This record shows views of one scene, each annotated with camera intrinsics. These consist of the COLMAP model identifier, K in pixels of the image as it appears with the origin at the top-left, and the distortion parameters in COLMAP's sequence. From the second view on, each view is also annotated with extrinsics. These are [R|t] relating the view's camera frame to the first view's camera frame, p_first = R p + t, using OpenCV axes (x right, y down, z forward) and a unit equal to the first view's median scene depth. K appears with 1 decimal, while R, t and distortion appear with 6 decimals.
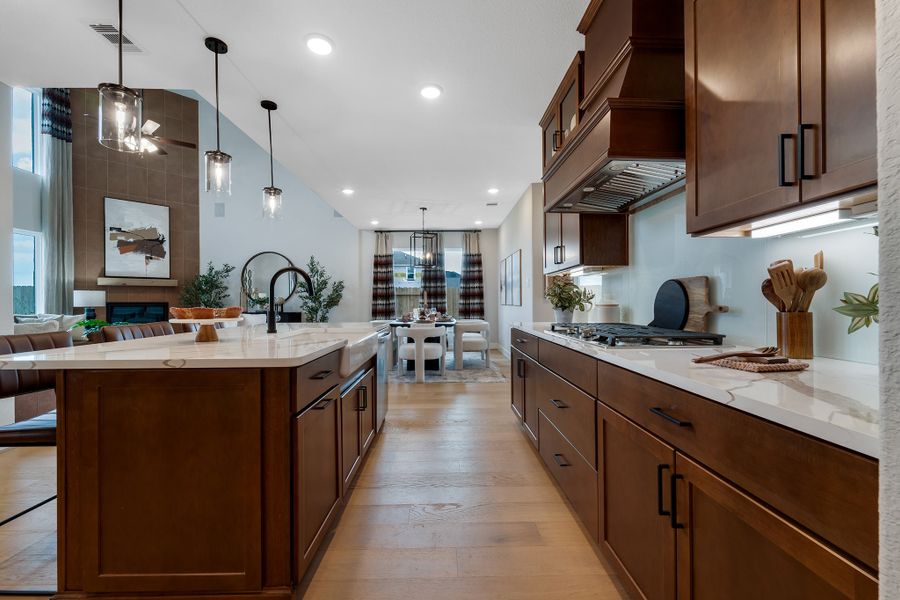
lens RADIAL K [[367.0, 0, 450.4], [0, 367.0, 300.8], [0, 0, 1]] dist [0.001445, -0.002205]
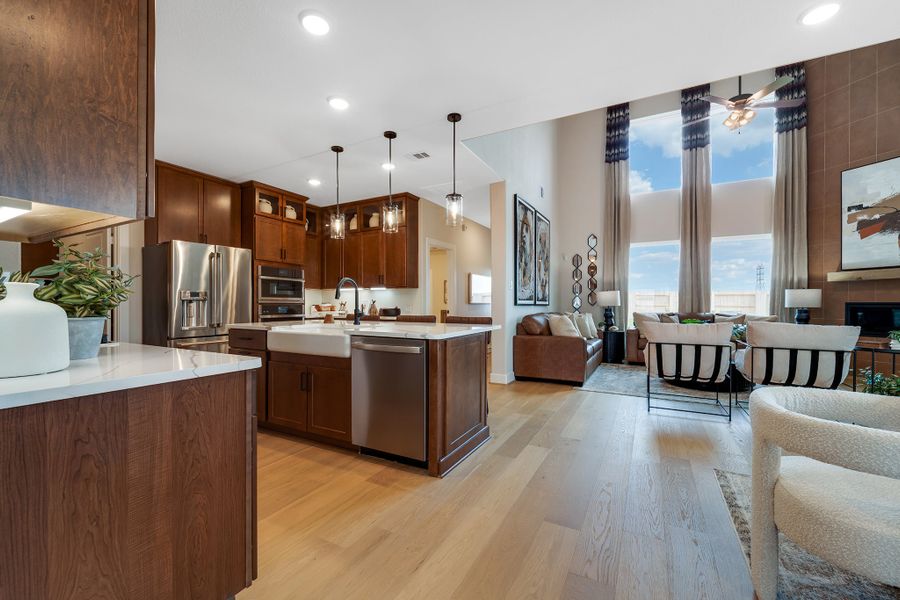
lens RADIAL K [[367.0, 0, 448.0], [0, 367.0, 305.9], [0, 0, 1]] dist [0.001445, -0.002205]
pose [[-0.505286, 0.011102, -0.862881, 0.168740], [0.002586, 0.999932, 0.011351, 0.000450], [0.862948, 0.003505, -0.505280, 0.584085]]
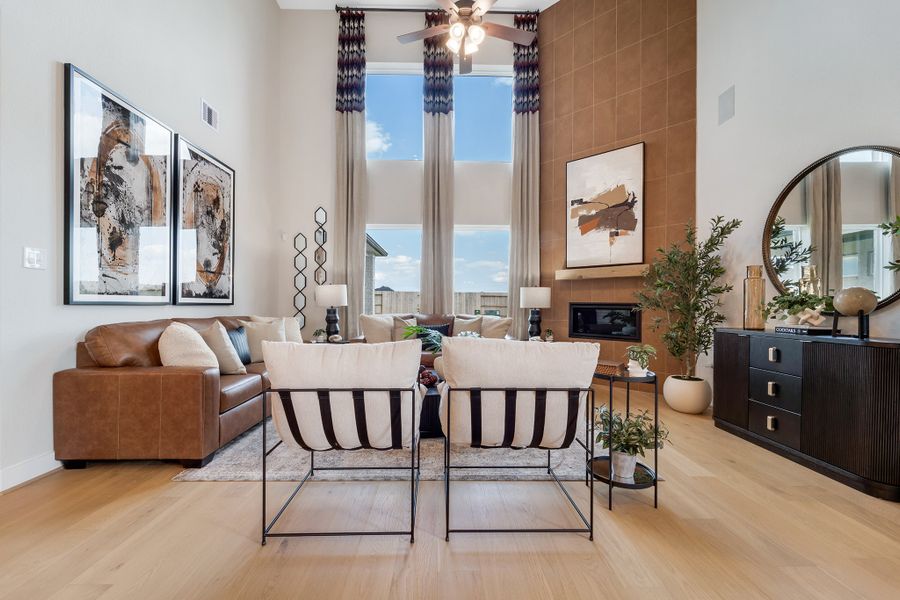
lens RADIAL K [[367.0, 0, 449.3], [0, 367.0, 304.6], [0, 0, 1]] dist [0.001445, -0.002205]
pose [[-0.006254, 0.007806, -0.999950, -0.163706], [-0.004852, 0.999958, 0.007836, 0.003180], [0.999969, 0.004900, -0.006215, 0.675413]]
